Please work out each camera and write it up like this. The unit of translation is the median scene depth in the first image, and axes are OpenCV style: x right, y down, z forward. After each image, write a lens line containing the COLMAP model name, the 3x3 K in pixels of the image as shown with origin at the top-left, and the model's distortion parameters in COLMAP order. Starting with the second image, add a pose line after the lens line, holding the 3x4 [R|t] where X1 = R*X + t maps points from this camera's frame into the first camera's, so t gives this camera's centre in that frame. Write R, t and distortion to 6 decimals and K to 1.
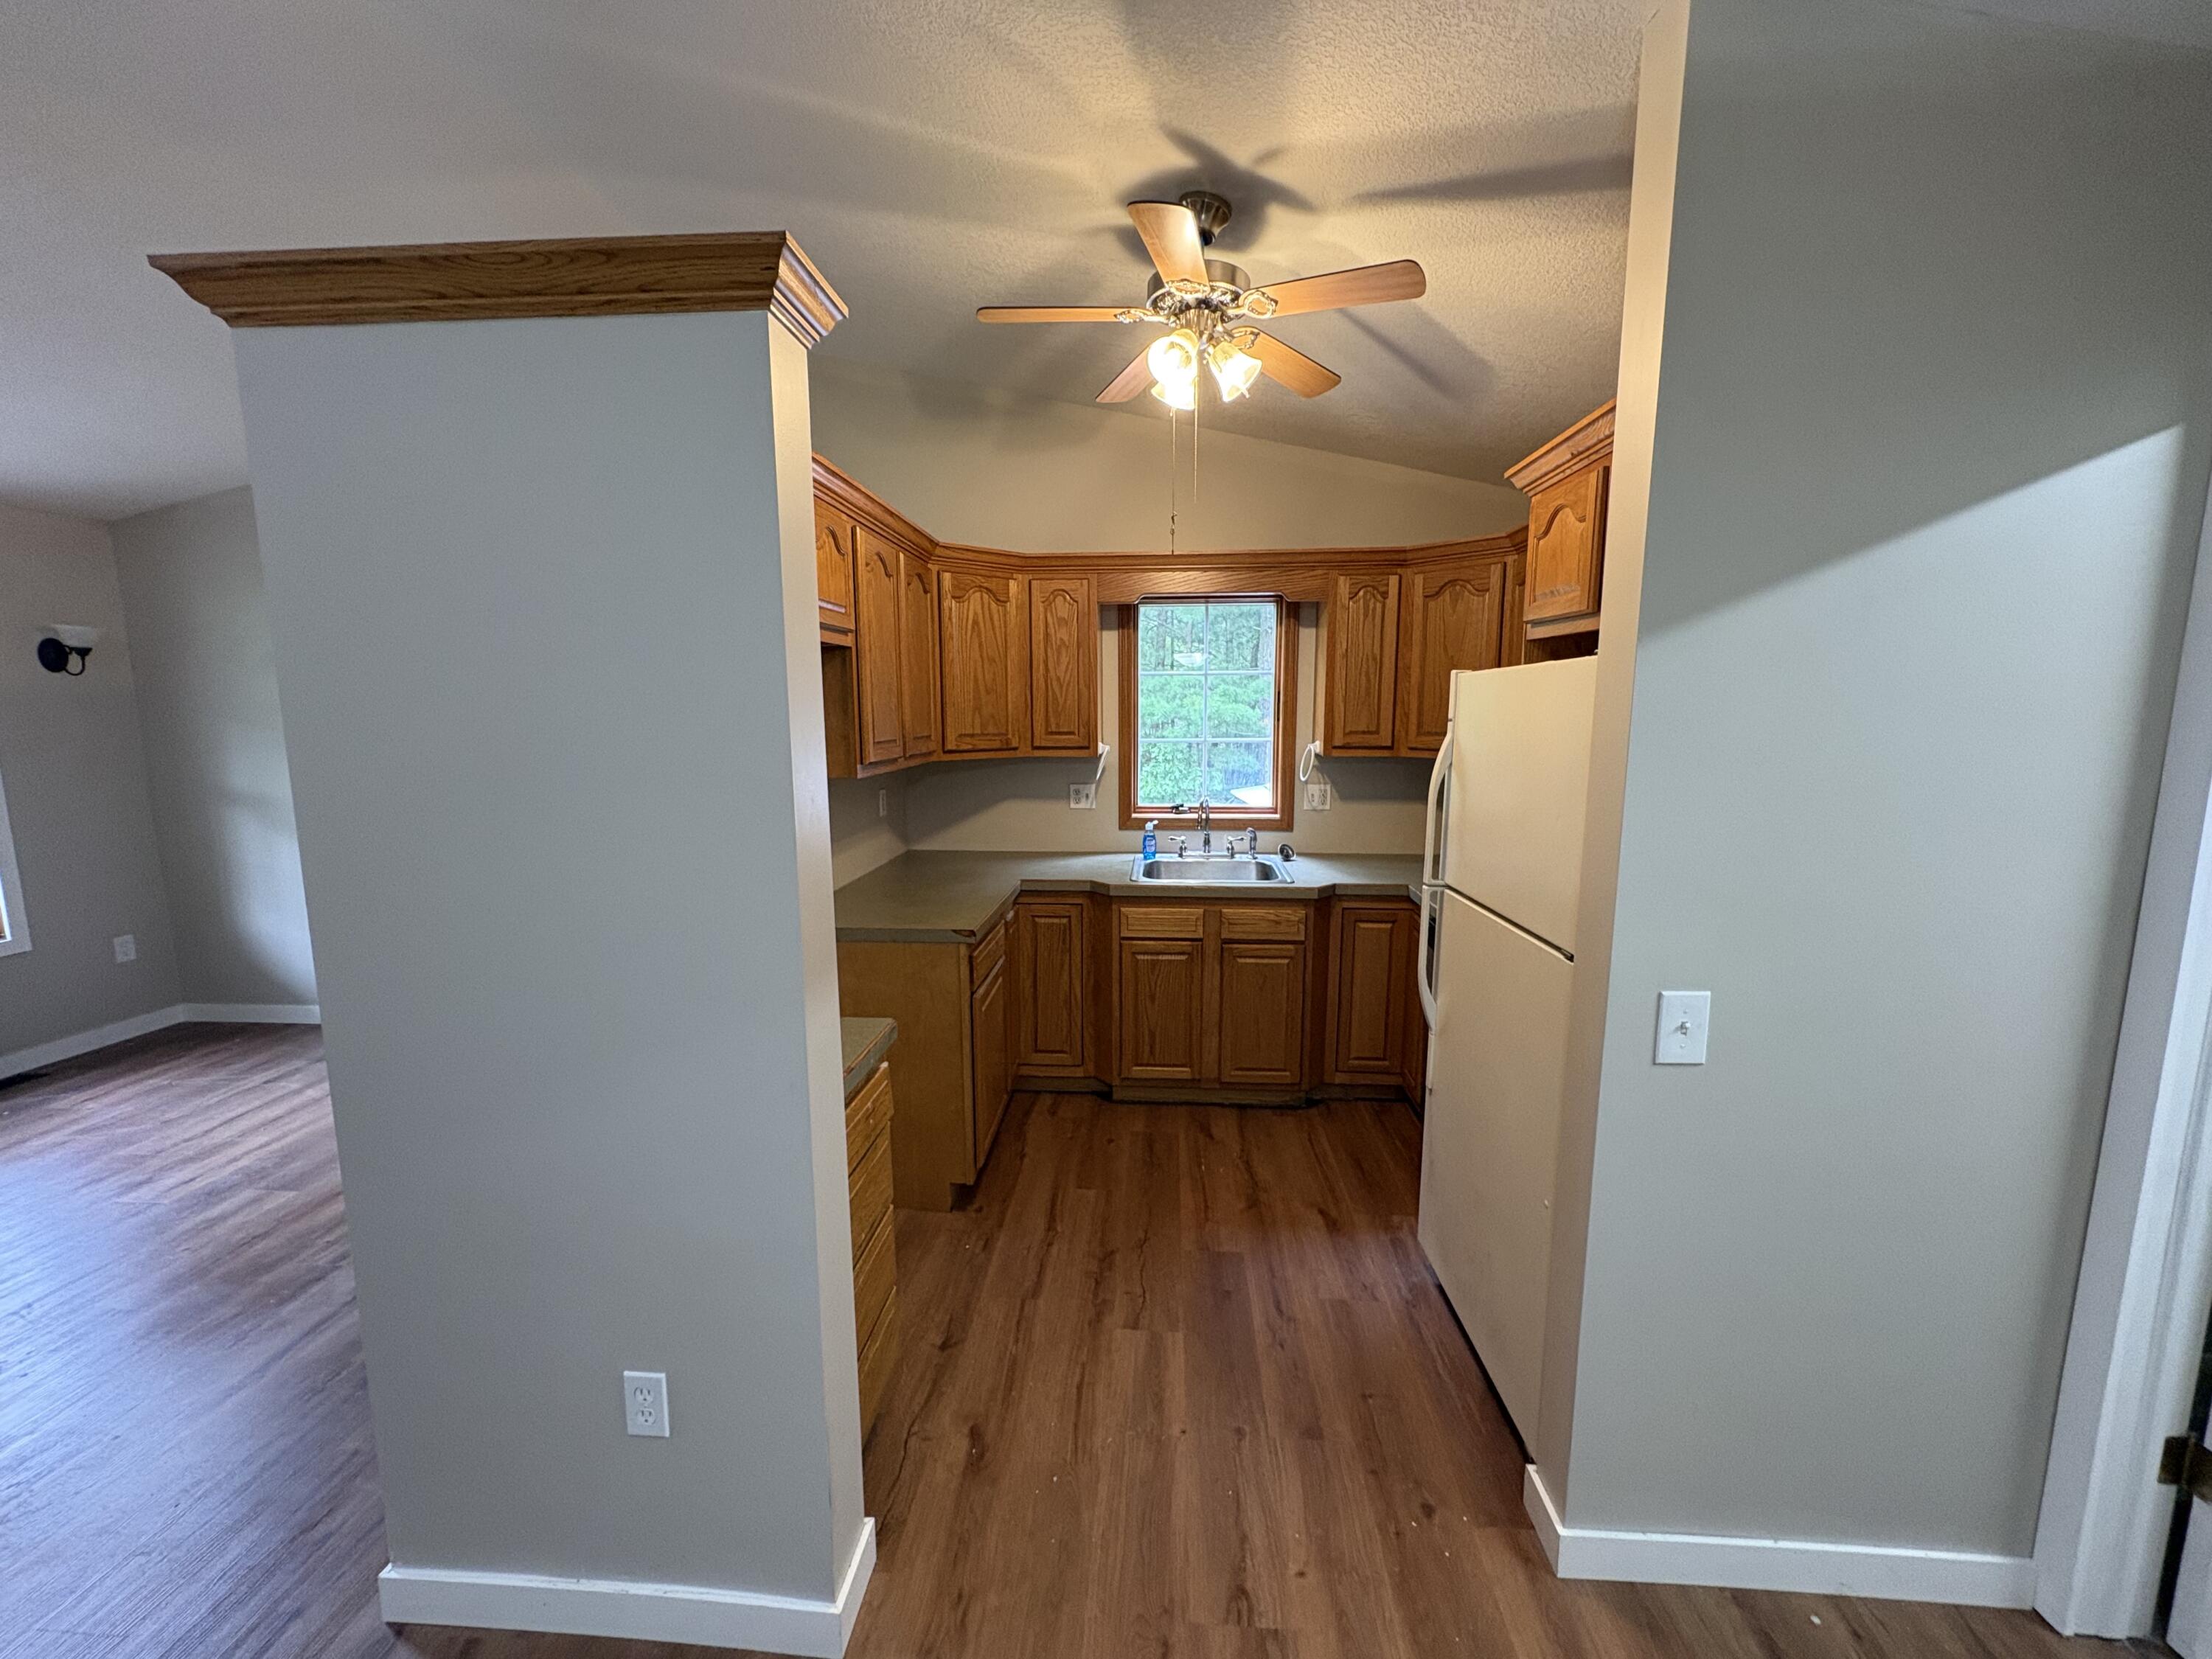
lens RADIAL K [[889.3, 0, 1105.5], [0, 889.3, 832.5], [0, 0, 1]] dist [-0.002330, -0.000091]
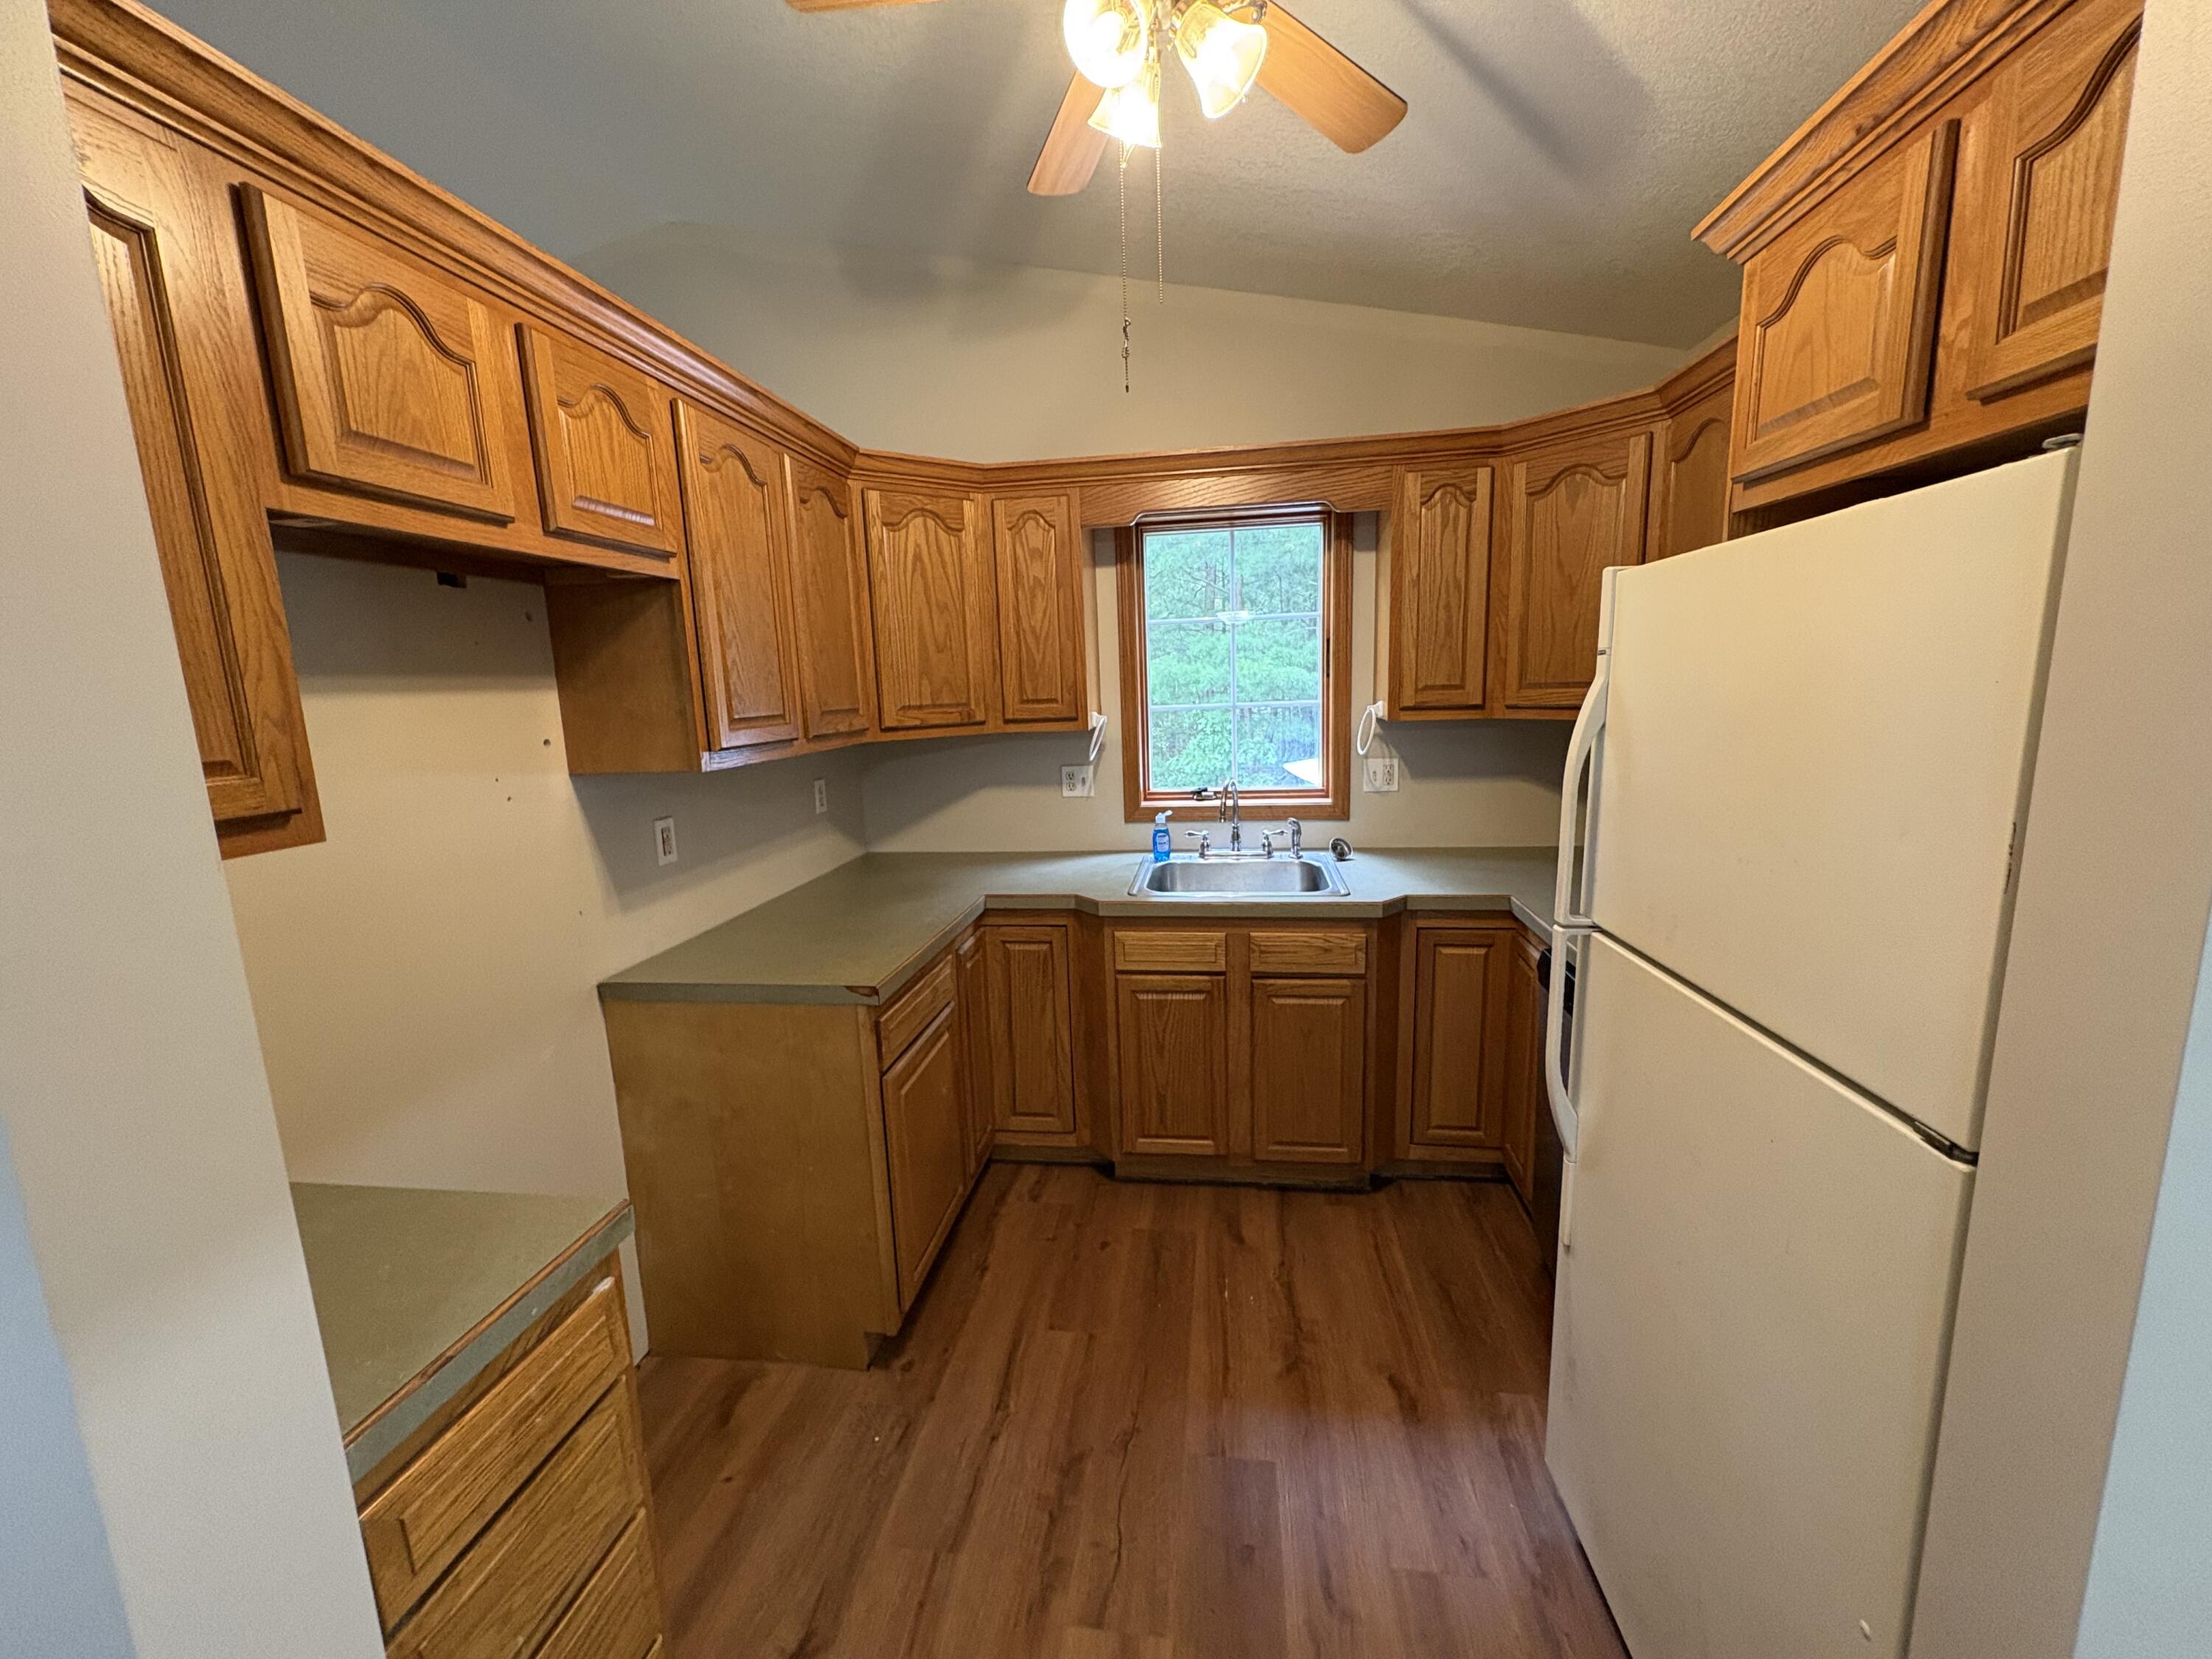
lens RADIAL K [[889.3, 0, 1103.5], [0, 889.3, 830.6], [0, 0, 1]] dist [-0.002330, -0.000091]
pose [[0.997151, -0.020168, -0.072684, 0.066888], [0.022147, 0.999403, 0.026528, -0.021522], [0.072105, -0.028062, 0.997002, 0.266809]]
